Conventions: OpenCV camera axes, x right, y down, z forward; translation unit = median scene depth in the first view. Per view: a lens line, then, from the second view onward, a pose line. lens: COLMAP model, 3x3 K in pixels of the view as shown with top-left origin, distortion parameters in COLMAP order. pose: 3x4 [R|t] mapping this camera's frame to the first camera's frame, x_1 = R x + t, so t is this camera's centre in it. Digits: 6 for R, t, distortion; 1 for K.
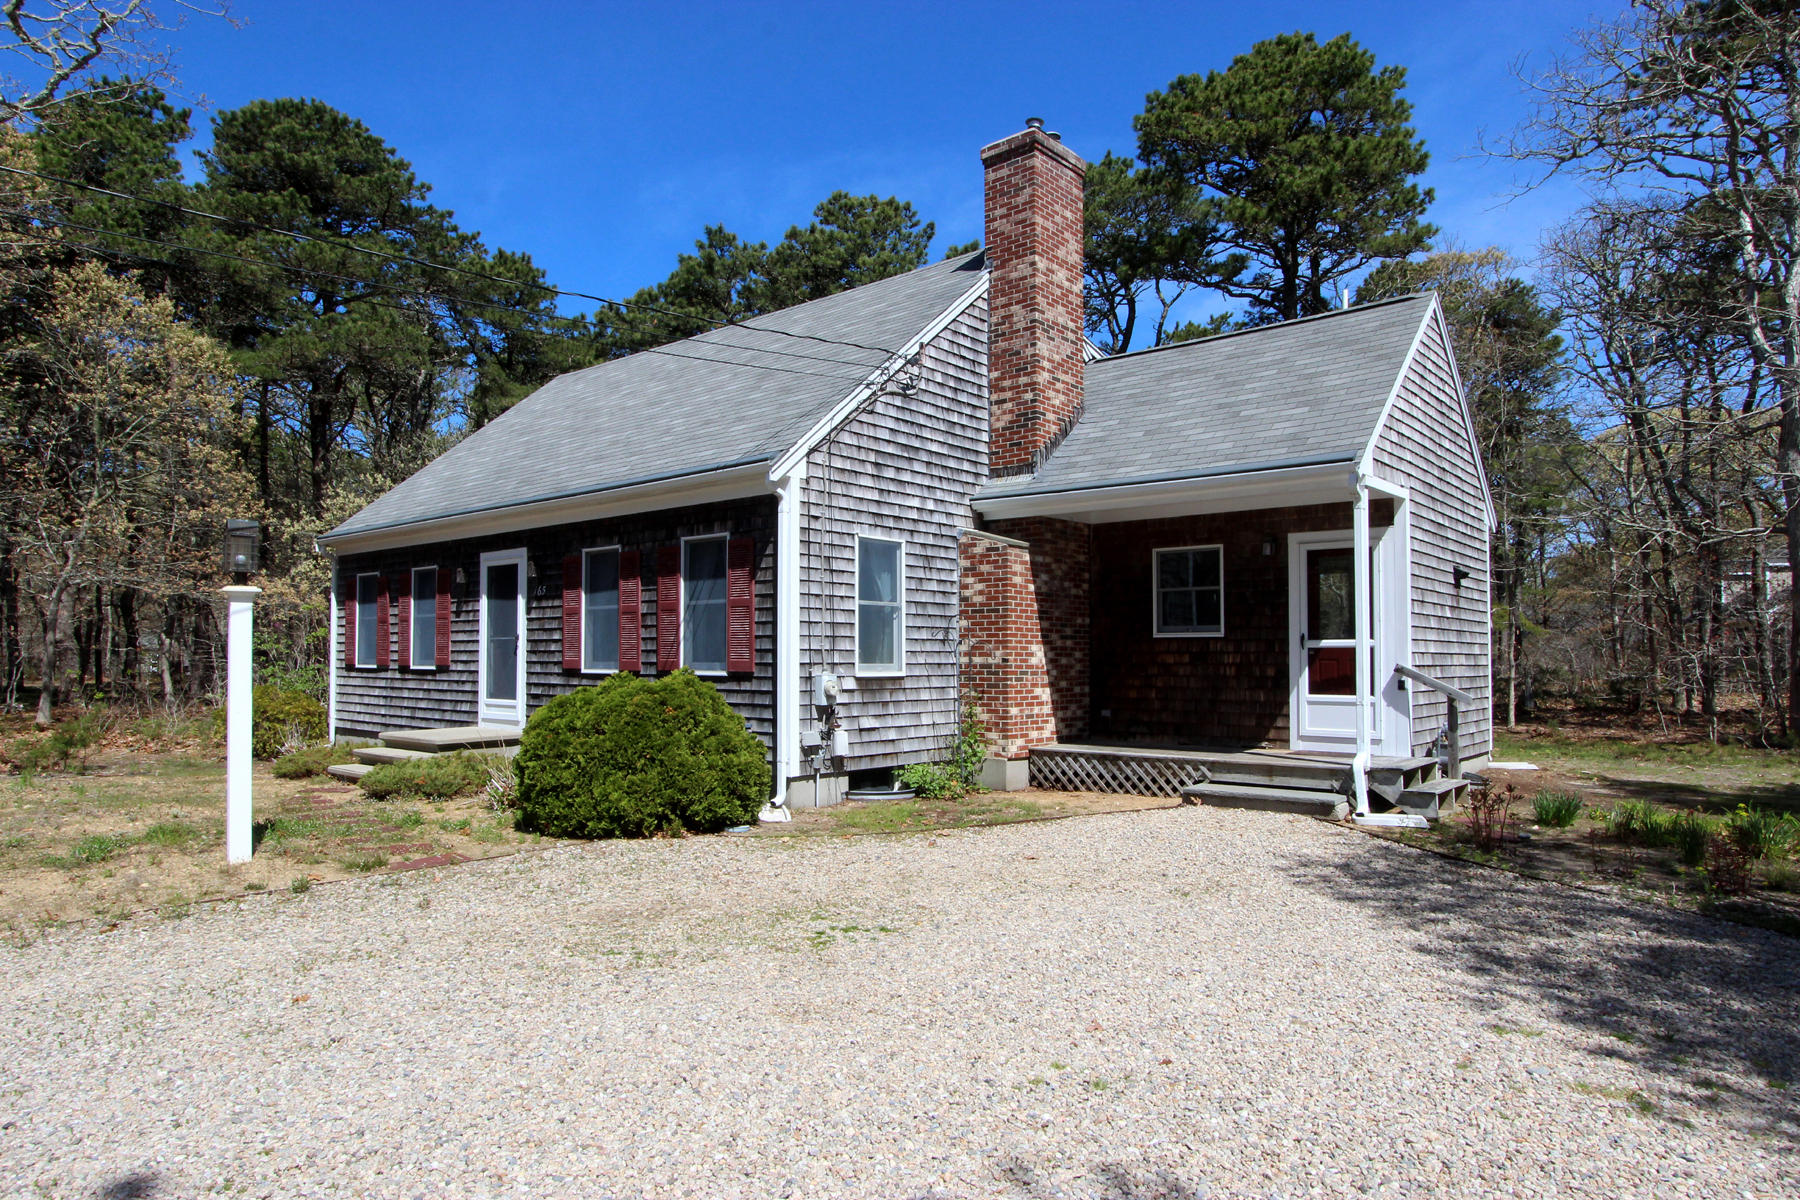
lens RADIAL K [[1082.1, 0, 900.1], [0, 1082.1, 605.0], [0, 0, 1]] dist [-0.005218, 0.000310]
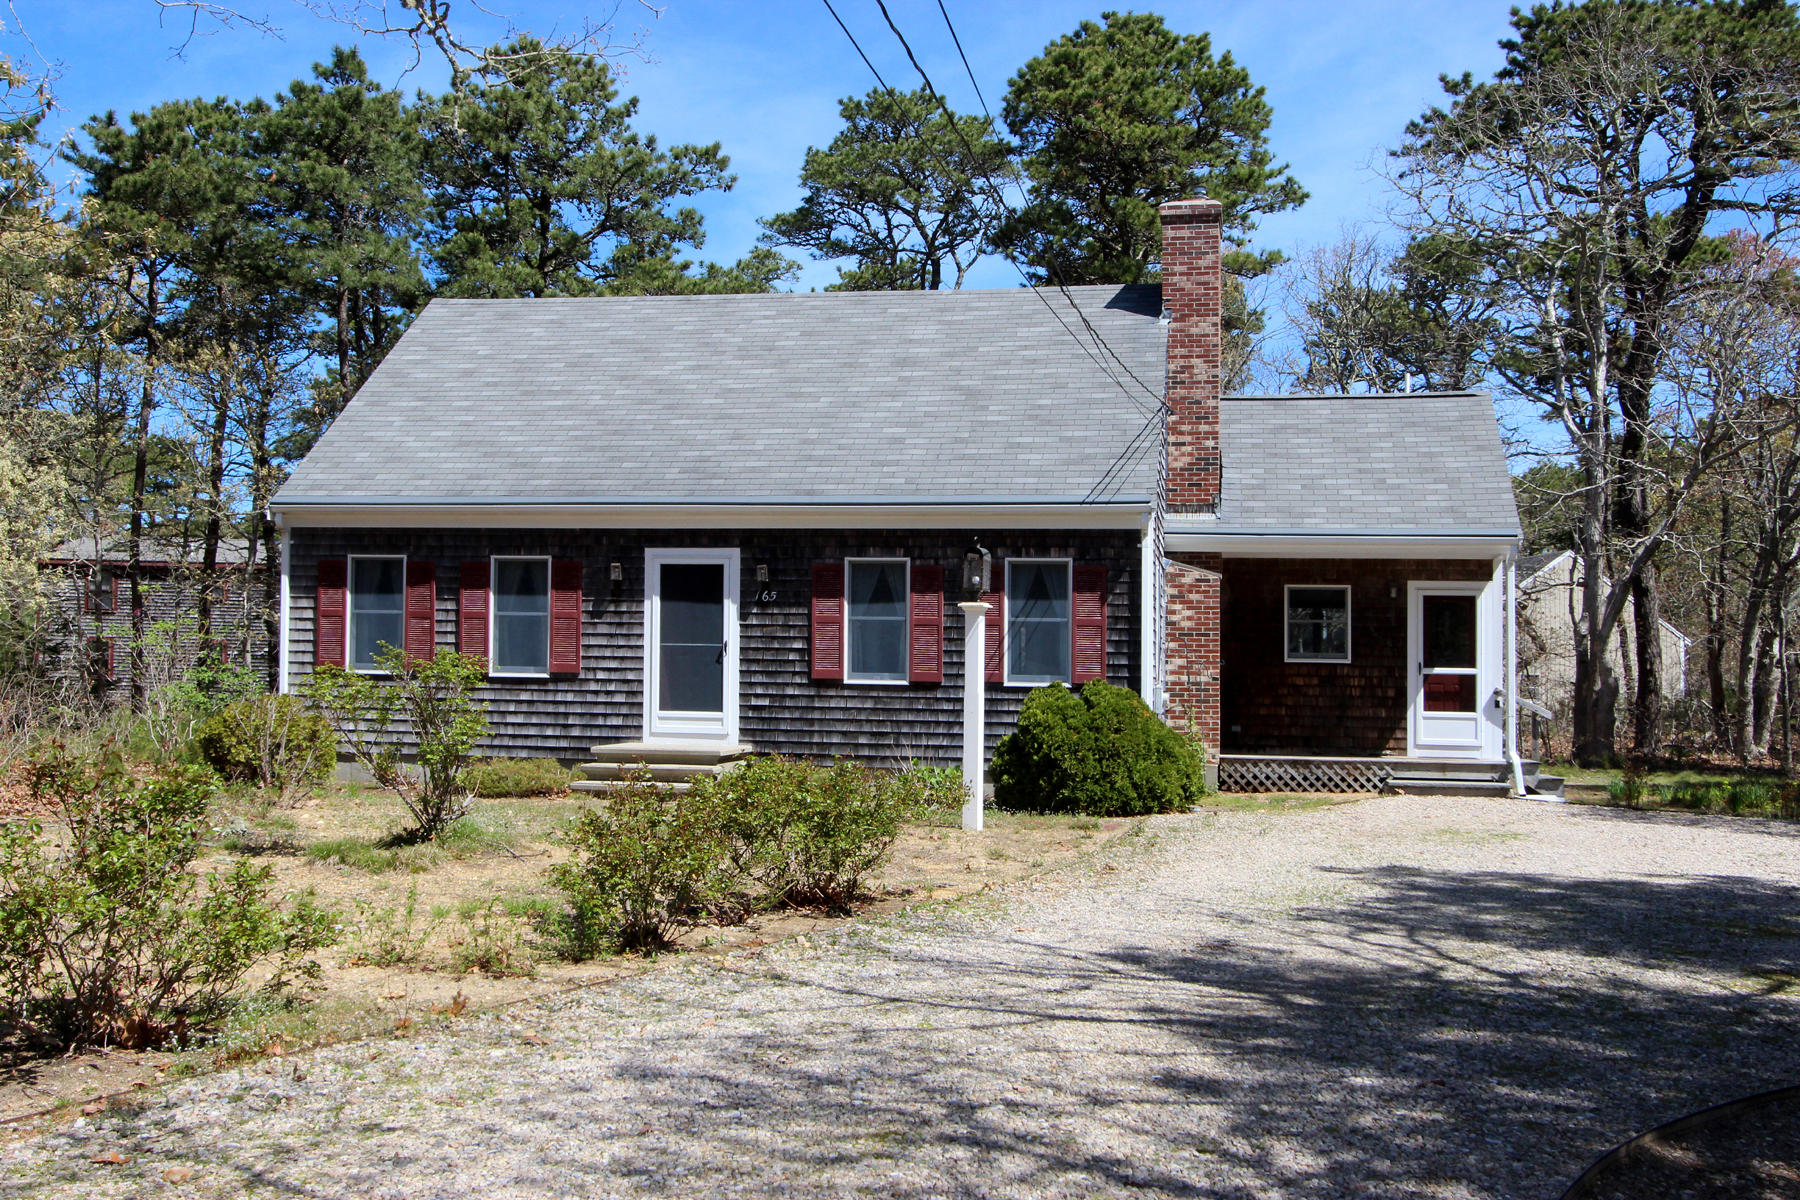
lens RADIAL K [[1790.1, 0, 898.4], [0, 1790.1, 602.5], [0, 0, 1]] dist [0.028470, 0.000000]
pose [[0.864056, 0.041656, 0.501670, -1.120167], [-0.041391, 0.999075, -0.011669, 0.006143], [-0.501692, -0.010682, 0.864981, -0.456507]]
